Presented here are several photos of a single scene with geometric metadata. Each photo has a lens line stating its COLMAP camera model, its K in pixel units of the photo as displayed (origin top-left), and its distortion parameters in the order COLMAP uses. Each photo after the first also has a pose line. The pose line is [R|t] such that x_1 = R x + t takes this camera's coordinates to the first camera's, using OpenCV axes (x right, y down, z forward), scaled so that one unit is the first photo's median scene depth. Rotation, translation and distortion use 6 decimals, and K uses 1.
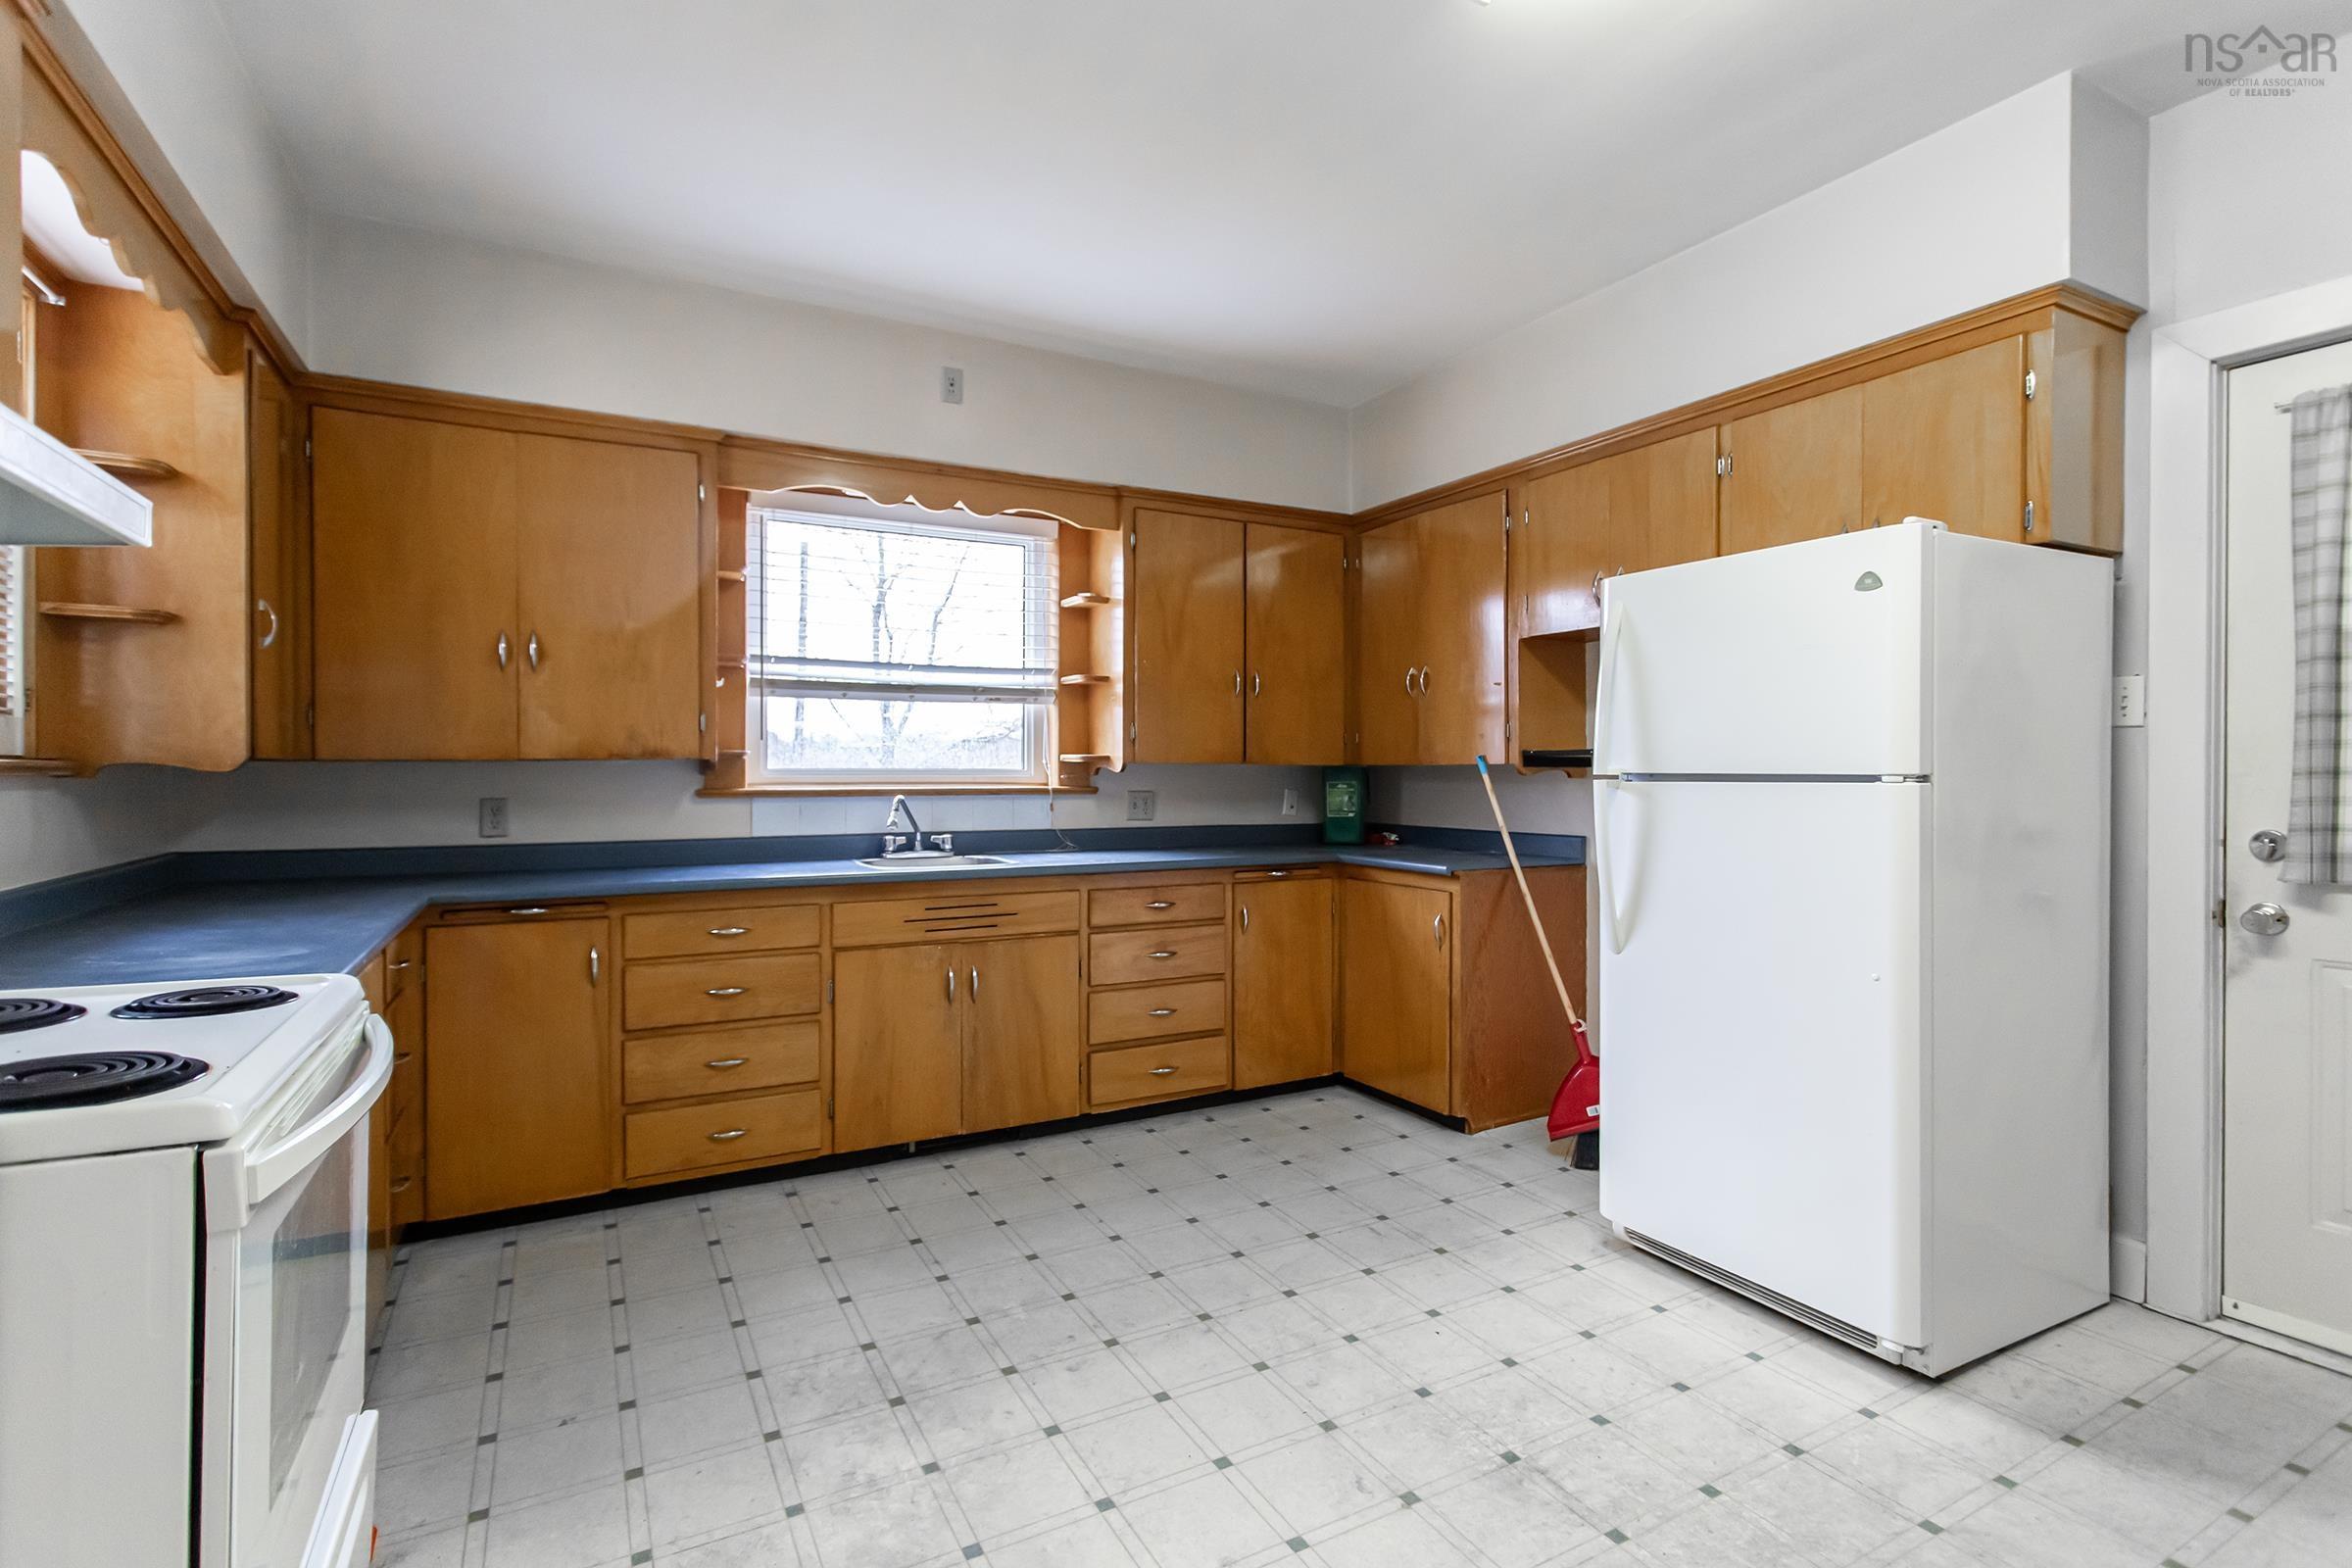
lens RADIAL K [[1120.8, 0, 1176.0], [0, 1120.8, 784.0], [0, 0, 1]] dist [0.000245, 0.000269]
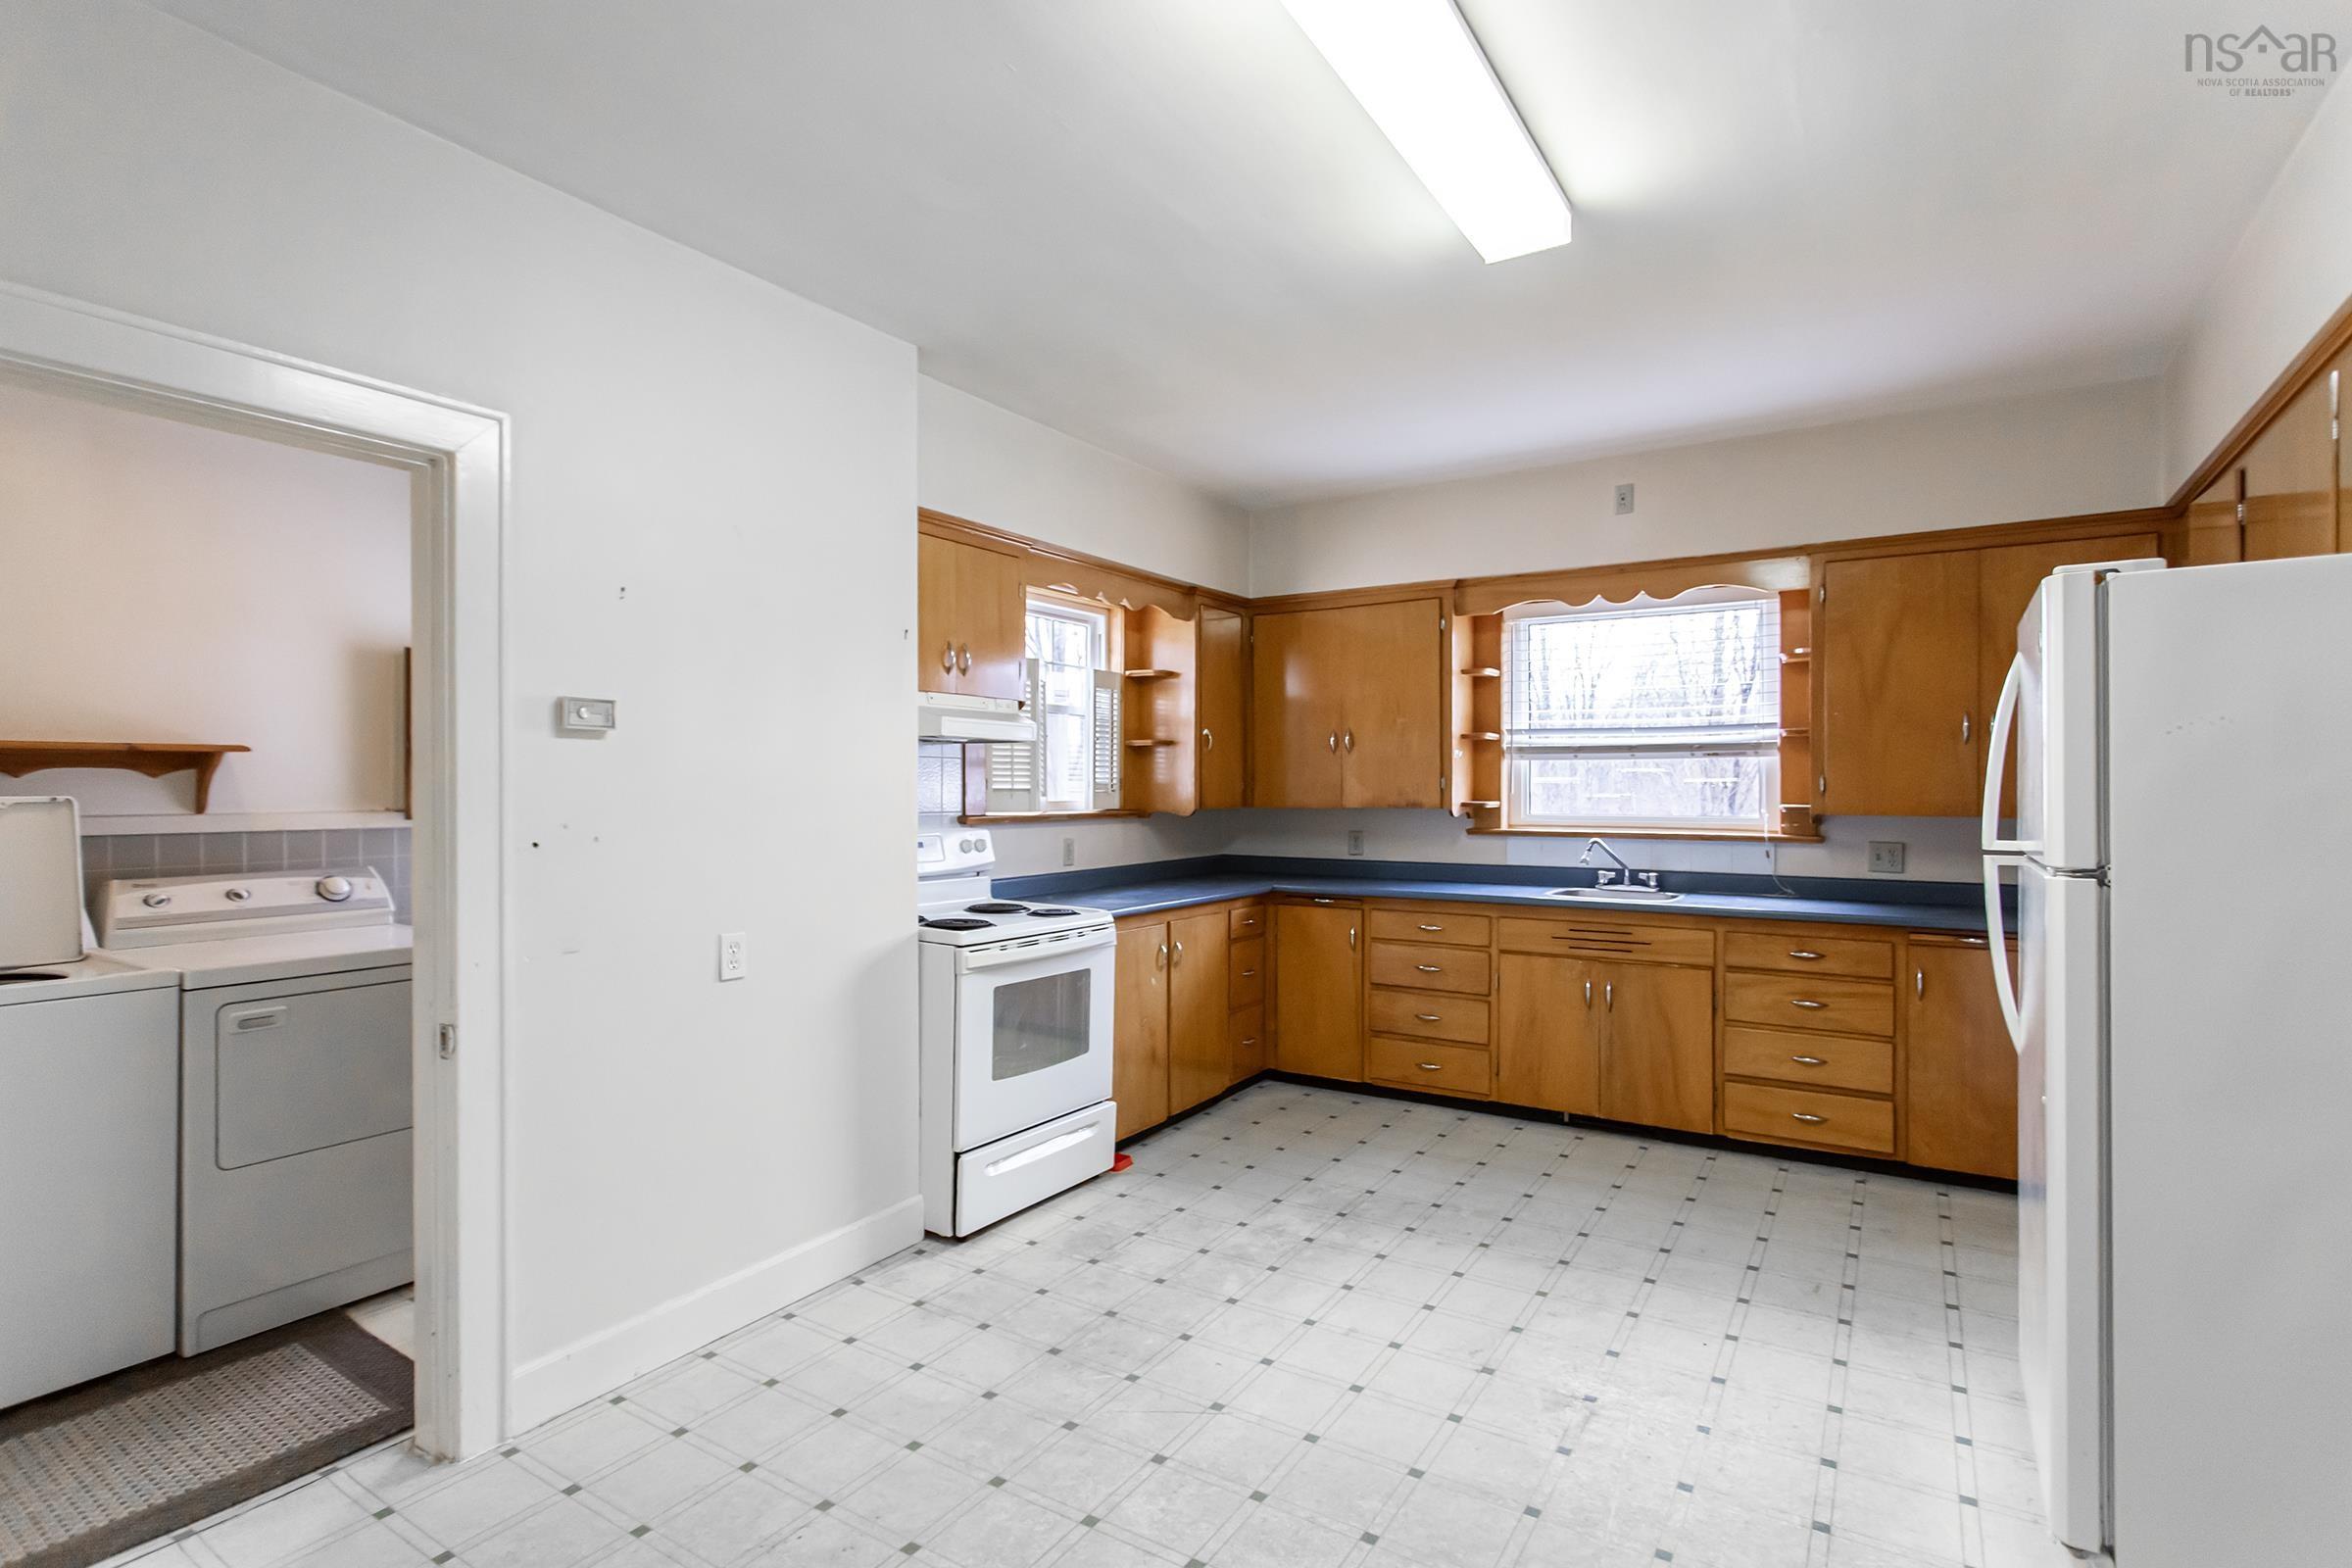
lens RADIAL K [[1143.4, 0, 1171.8], [0, 1143.4, 796.4], [0, 0, 1]] dist [-0.000357, 0.000150]
pose [[0.474331, 0.006126, -0.880325, 0.682857], [-0.010816, 0.999941, 0.001131, -0.034389], [0.880280, 0.008985, 0.474370, -0.005710]]
